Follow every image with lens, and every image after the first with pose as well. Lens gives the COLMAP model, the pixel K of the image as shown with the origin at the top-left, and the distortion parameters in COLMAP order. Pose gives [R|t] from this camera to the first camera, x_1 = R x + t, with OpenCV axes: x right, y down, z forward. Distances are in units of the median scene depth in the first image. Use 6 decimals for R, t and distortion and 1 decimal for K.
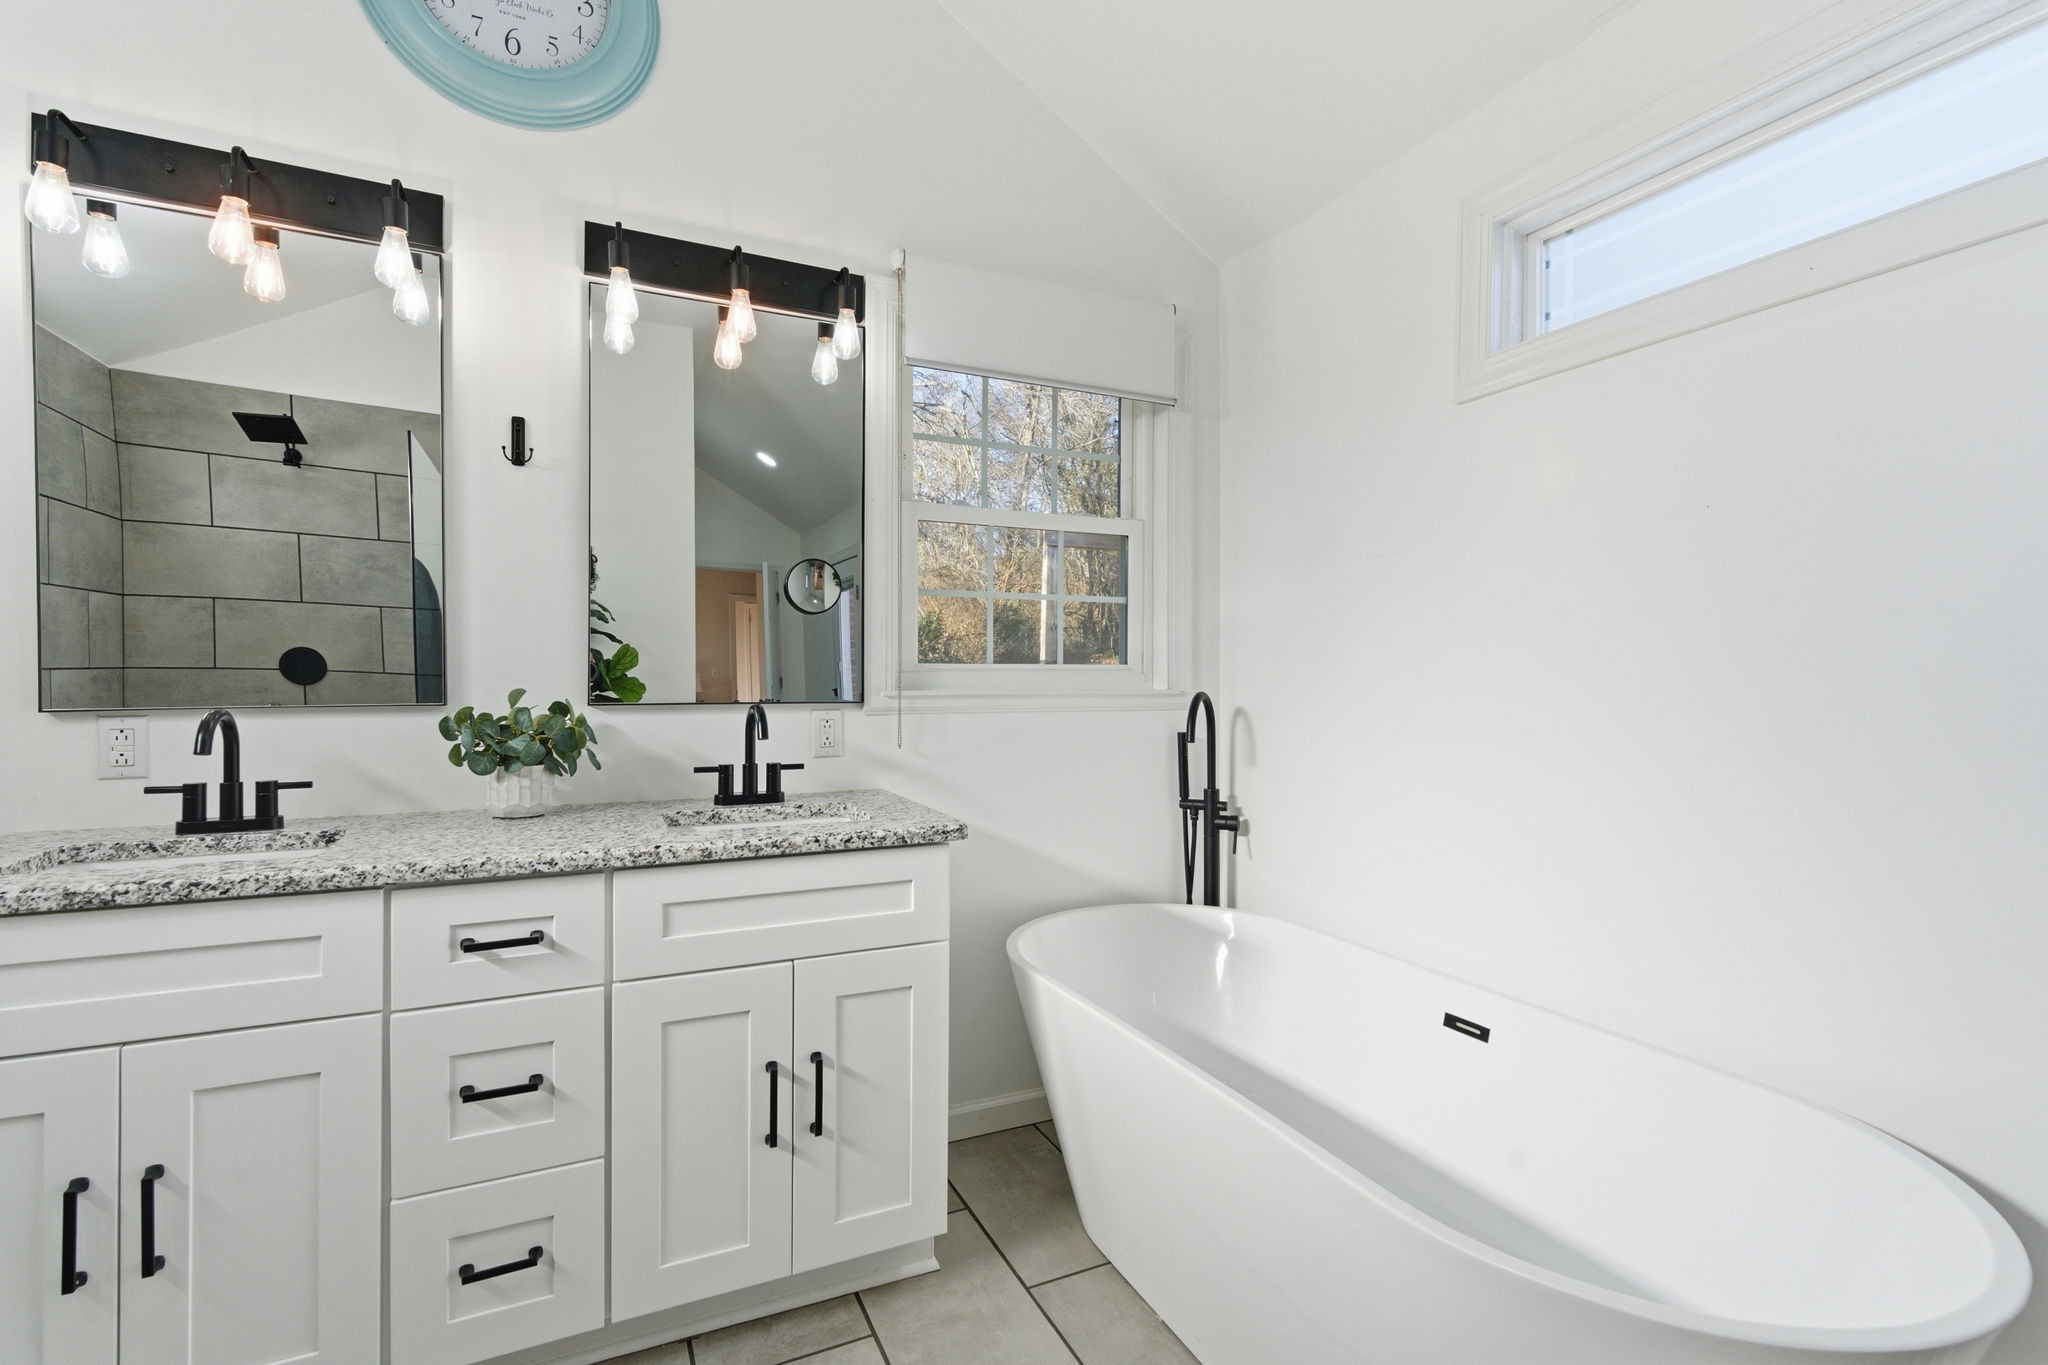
lens RADIAL K [[938.0, 0, 1028.1], [0, 938.0, 678.9], [0, 0, 1]] dist [-0.000759, -0.000812]
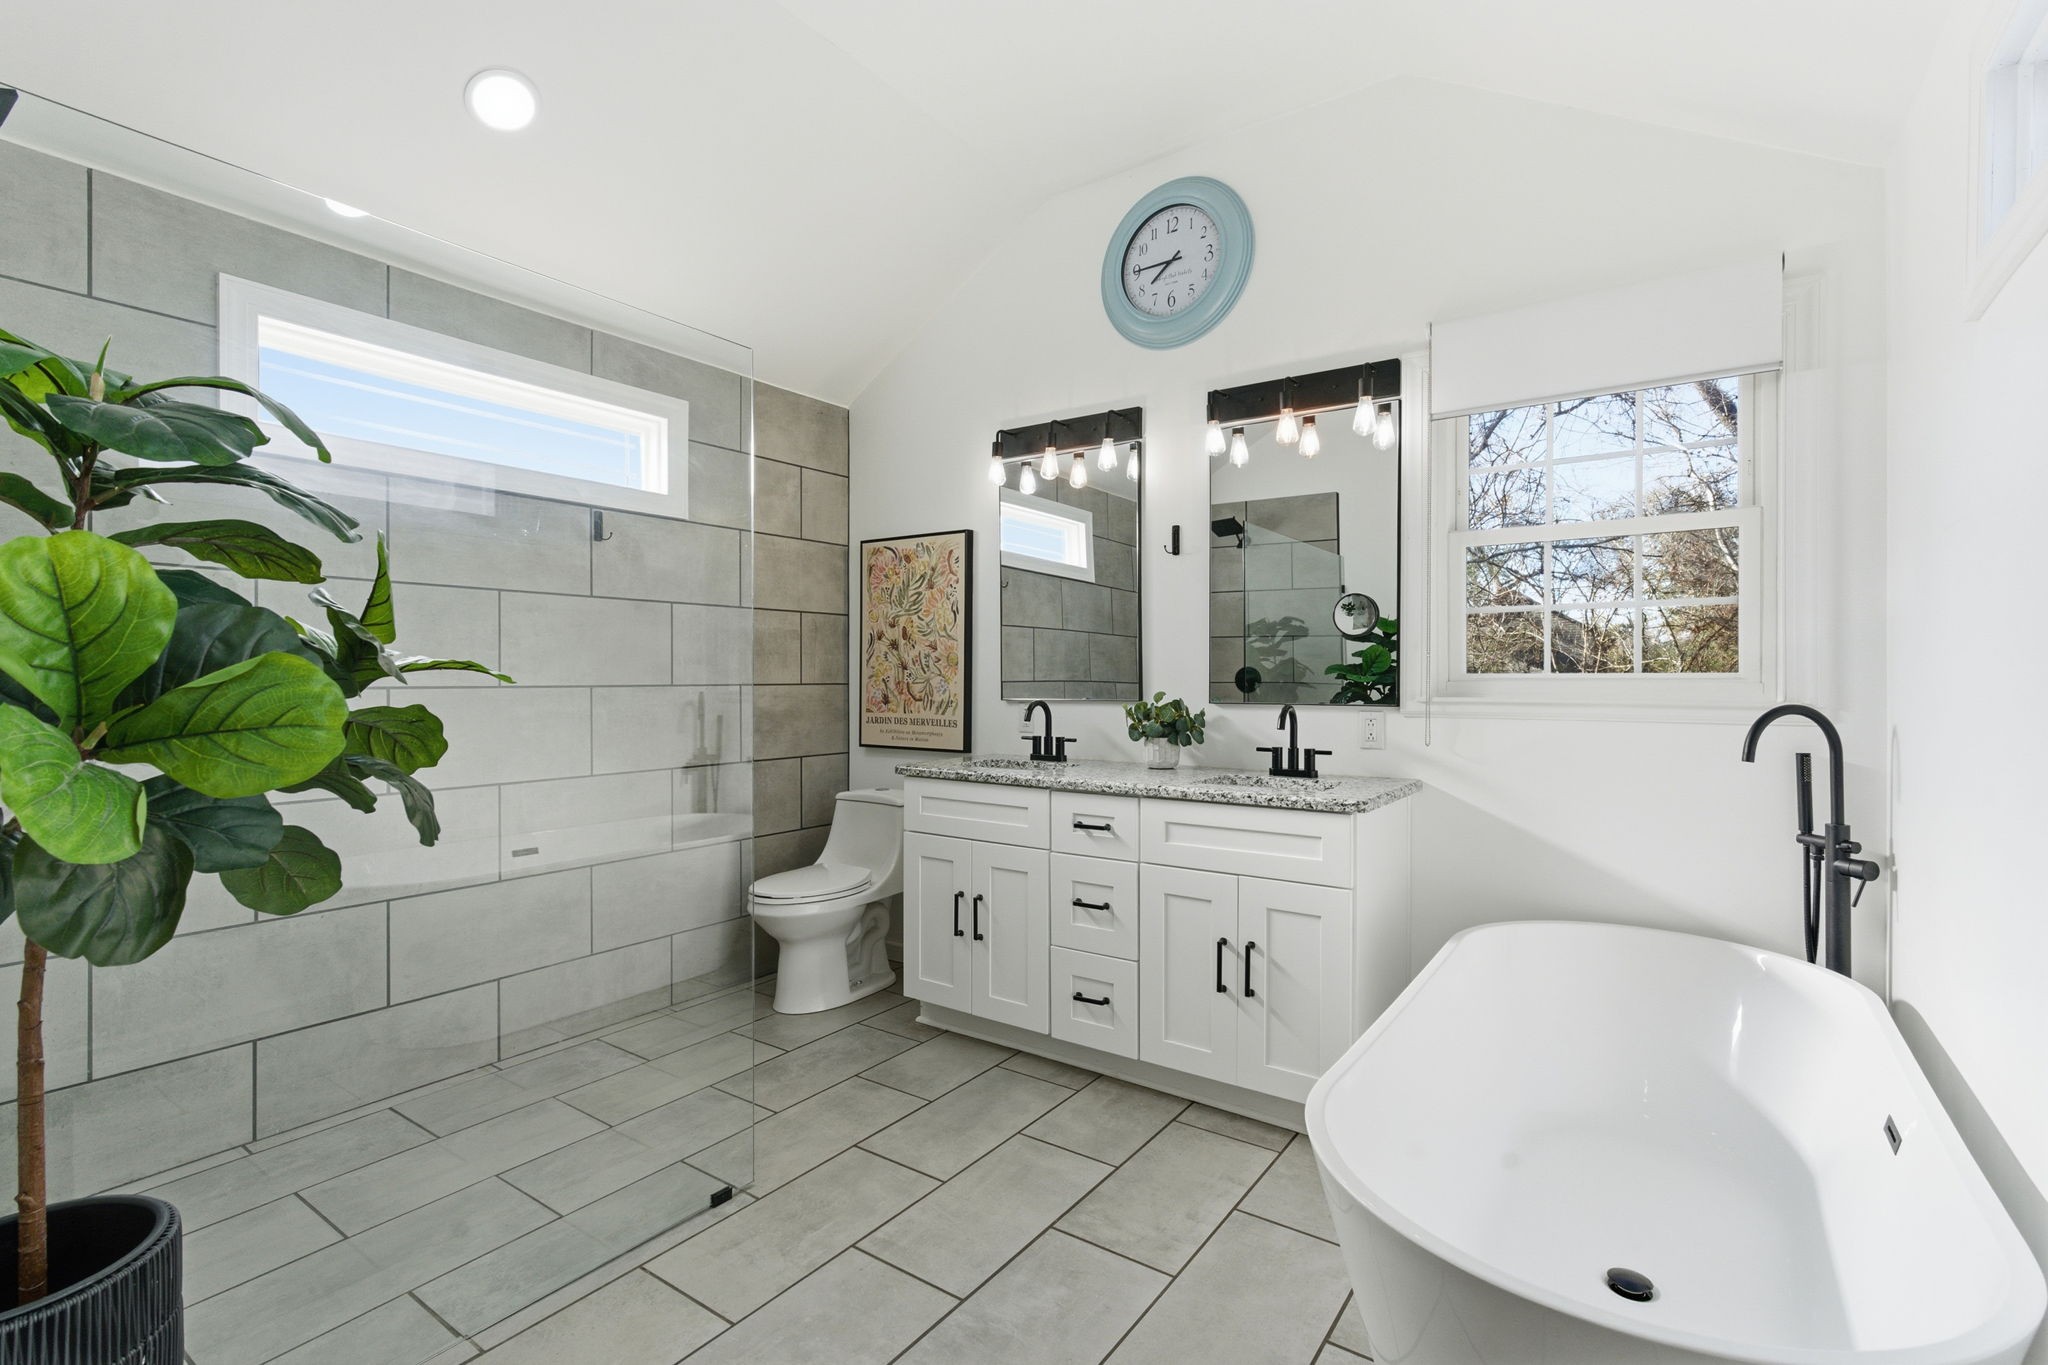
lens RADIAL K [[938.0, 0, 1028.2], [0, 938.0, 681.5], [0, 0, 1]] dist [-0.000759, -0.000812]
pose [[0.481031, 0.000354, -0.876703, 0.860168], [-0.004192, 0.999989, -0.001897, -0.004075], [0.876694, 0.004588, 0.481028, -0.012103]]
